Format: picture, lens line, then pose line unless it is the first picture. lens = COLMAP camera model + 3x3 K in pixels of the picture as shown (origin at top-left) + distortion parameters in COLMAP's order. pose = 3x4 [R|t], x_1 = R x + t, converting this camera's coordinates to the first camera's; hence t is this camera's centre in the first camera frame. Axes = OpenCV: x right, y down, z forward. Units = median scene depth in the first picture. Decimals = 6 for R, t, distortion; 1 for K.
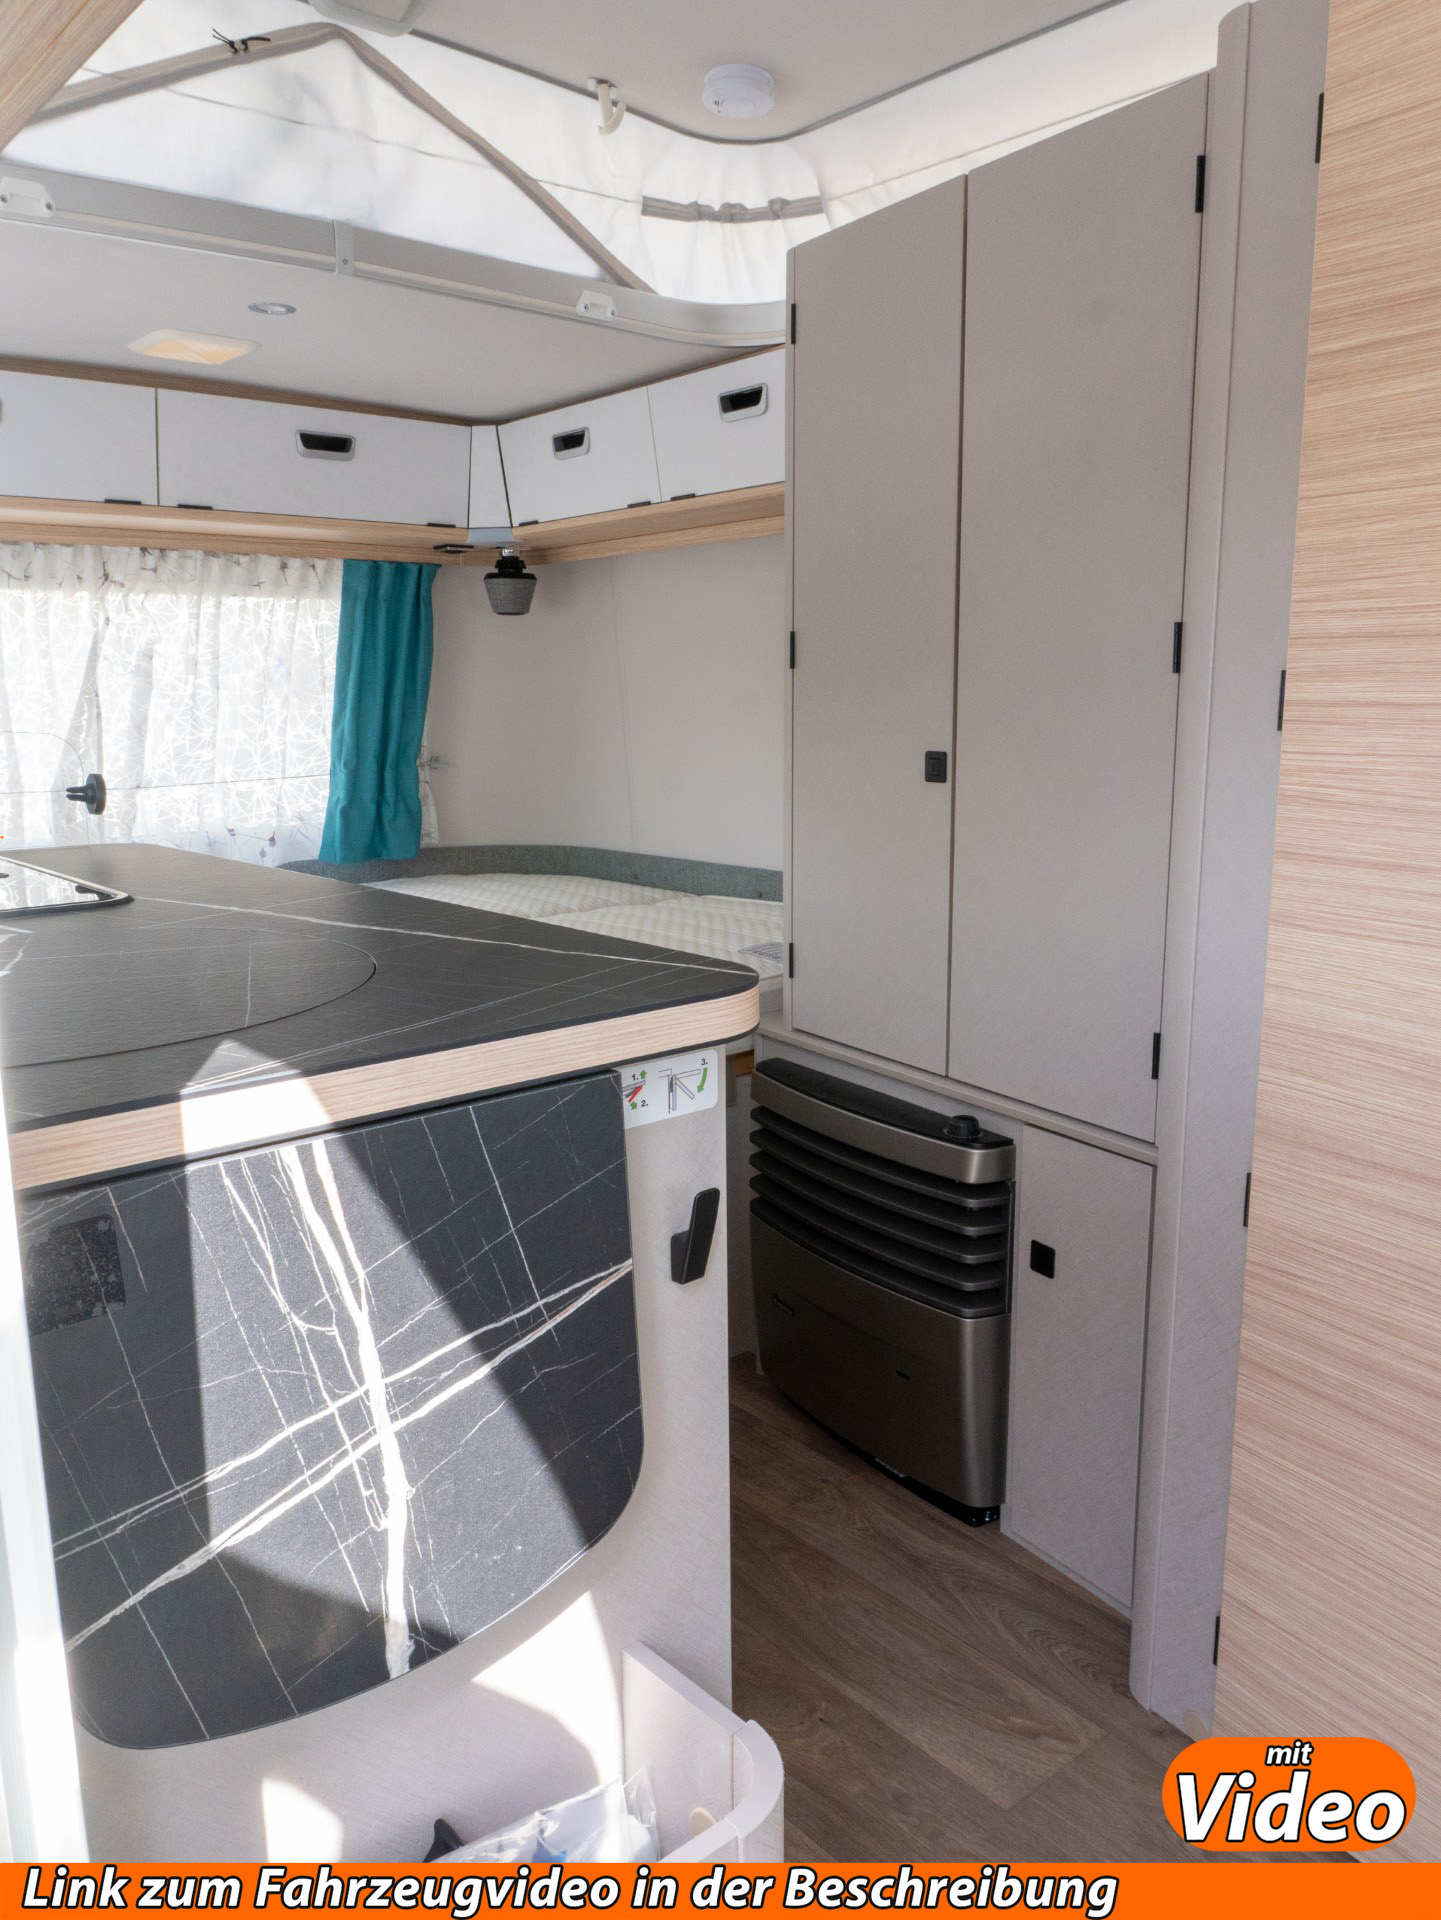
lens RADIAL K [[1447.3, 0, 714.9], [0, 1447.3, 953.4], [0, 0, 1]] dist [-0.007451, -0.009731]
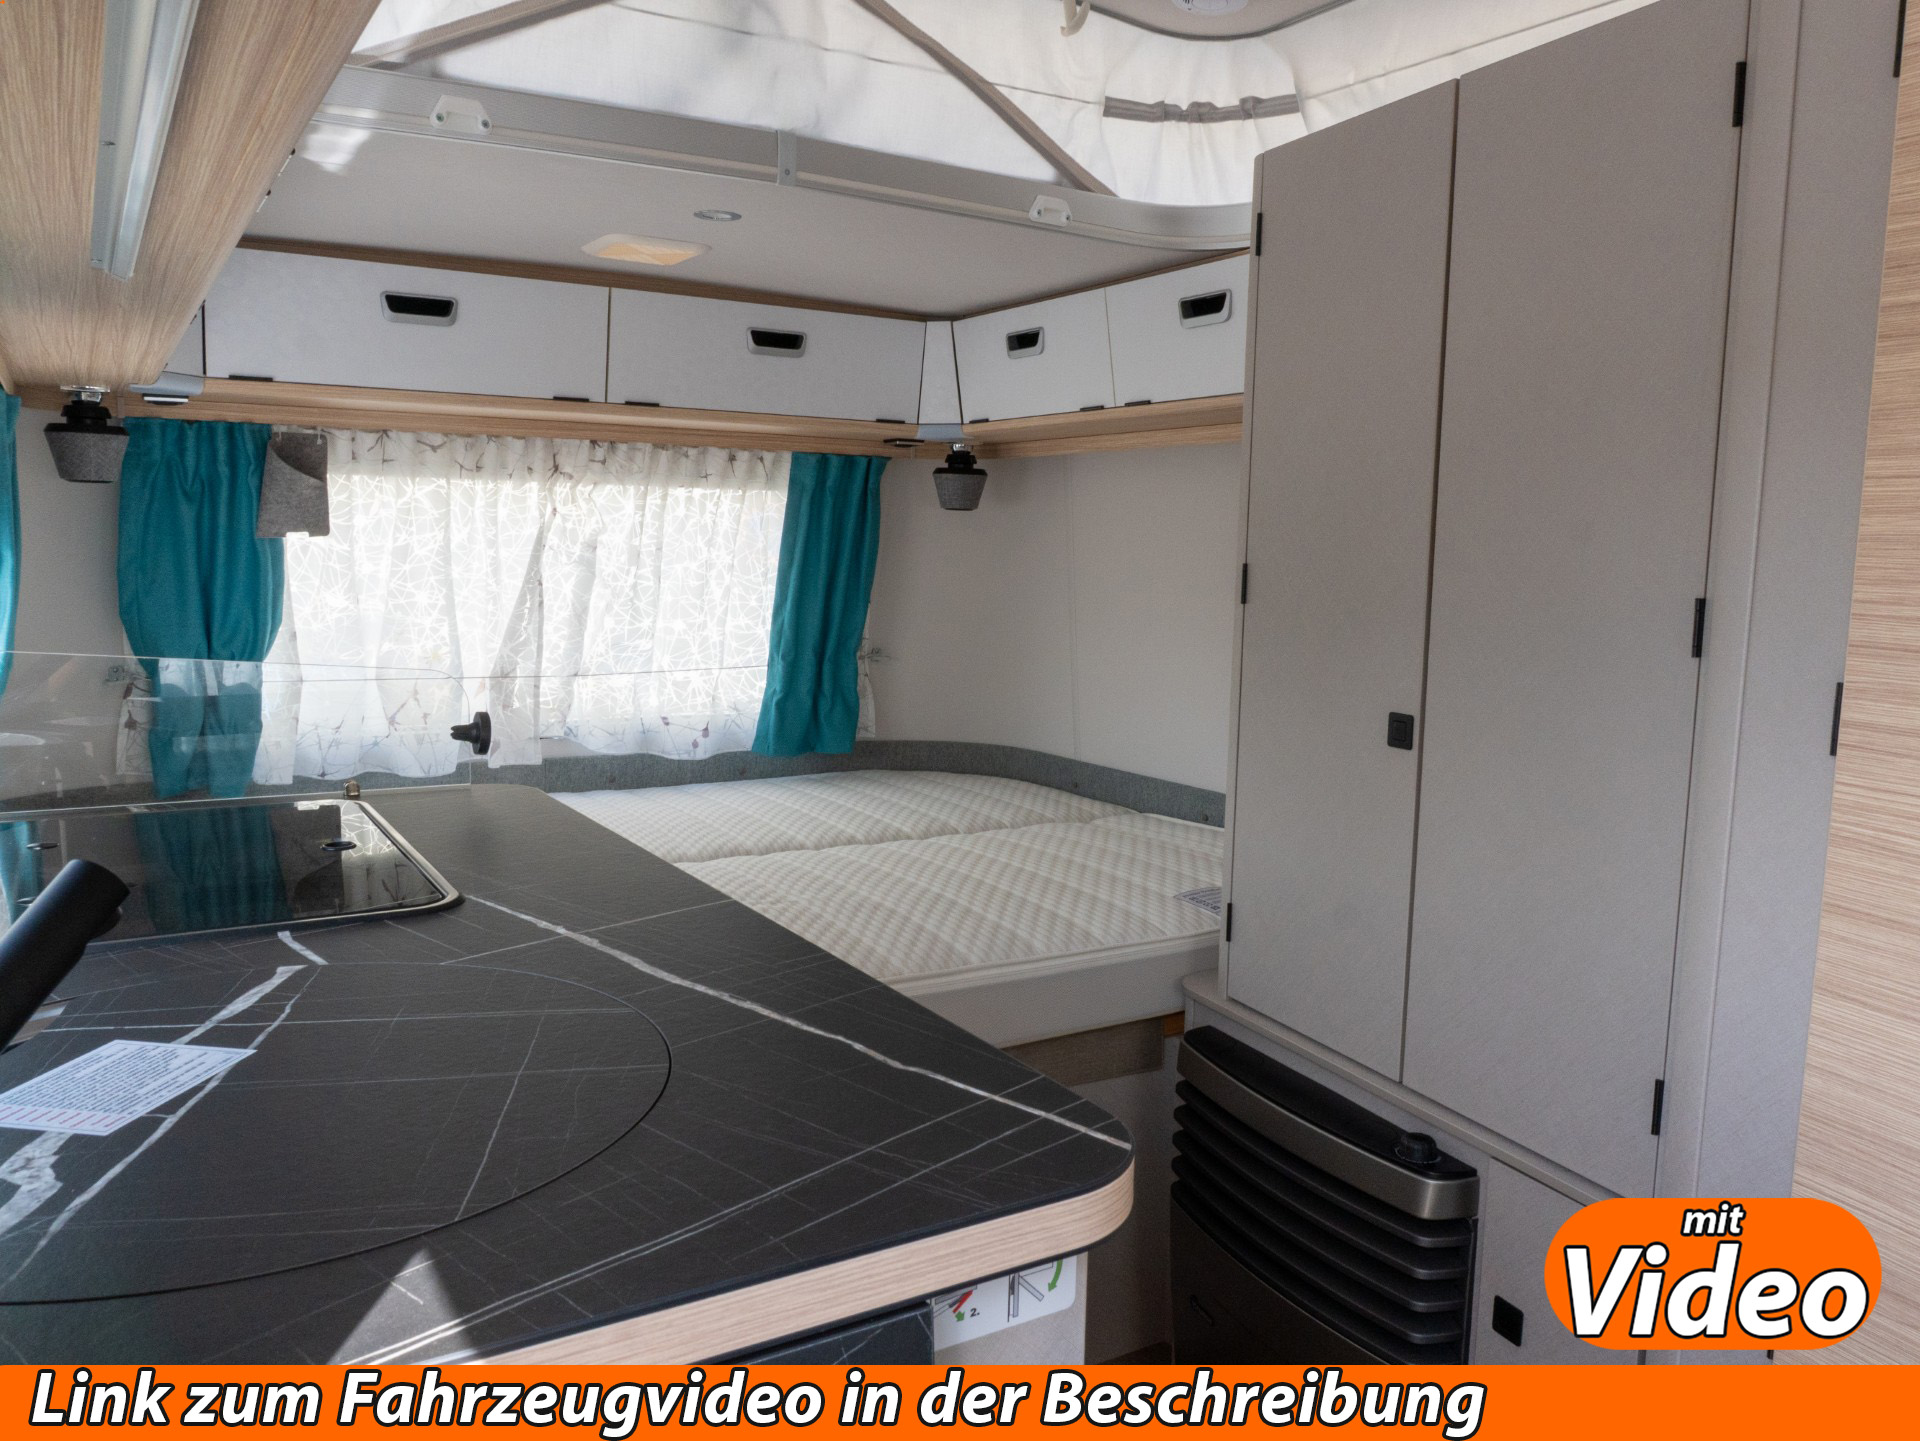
lens RADIAL K [[1447.3, 0, 975.6], [0, 1447.3, 709.9], [0, 0, 1]] dist [-0.007451, -0.009731]
pose [[0.989134, 0.044998, -0.139959, 0.014965], [-0.053968, 0.996680, -0.060971, -0.056322], [0.136751, 0.067861, 0.988278, 0.072318]]
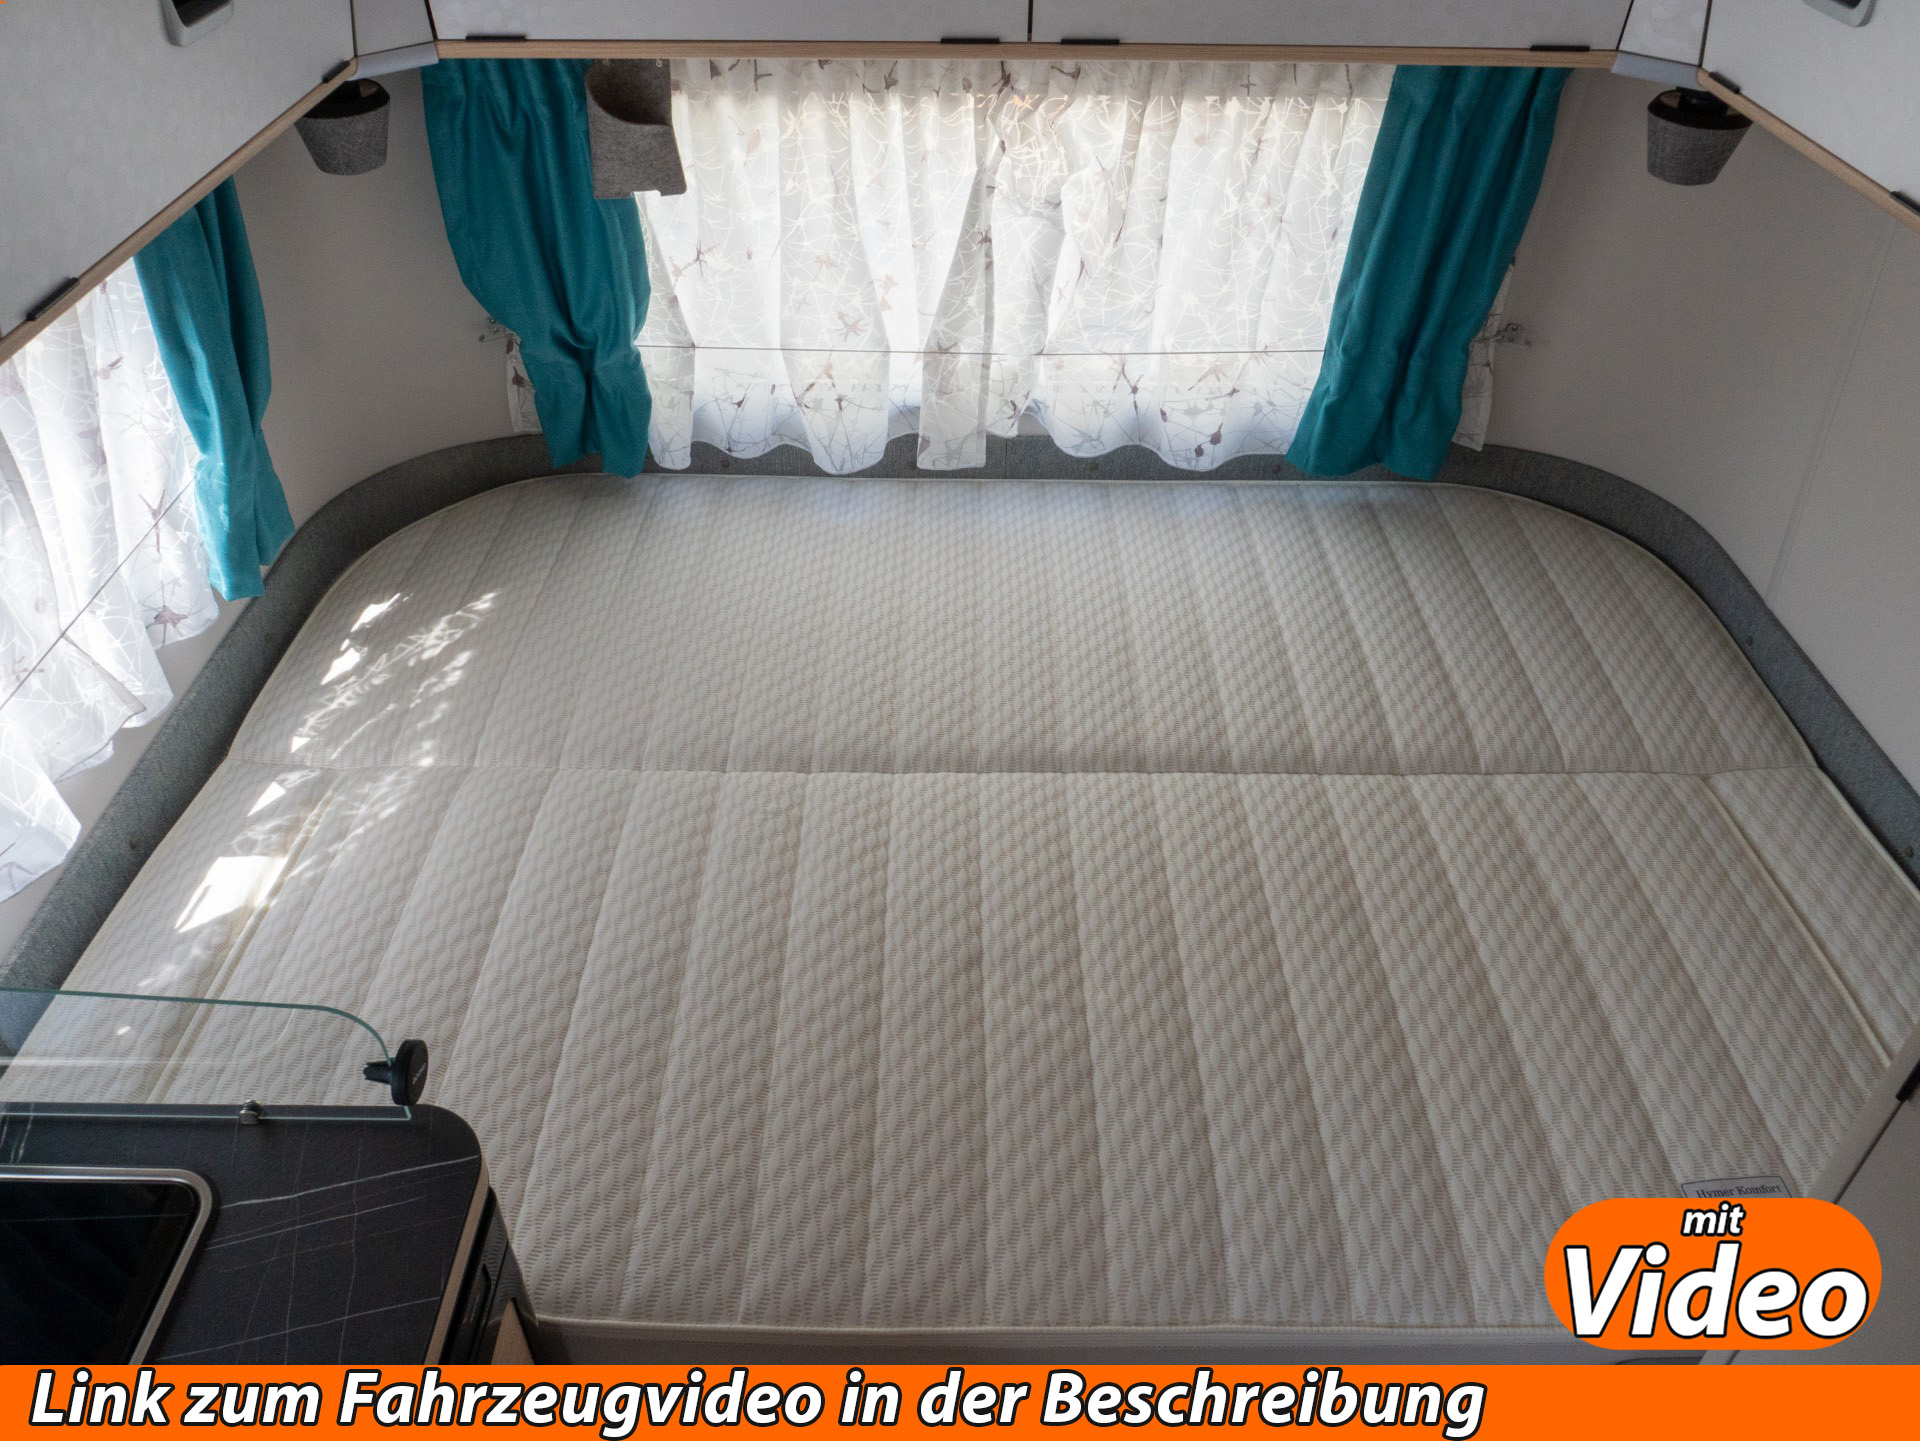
lens RADIAL K [[1447.3, 0, 963.9], [0, 1447.3, 712.1], [0, 0, 1]] dist [-0.007451, -0.009731]
pose [[0.770617, 0.402601, -0.494026, 0.000825], [-0.133282, 0.859858, 0.492829, -0.385910], [0.623205, -0.313938, 0.716281, 0.498049]]
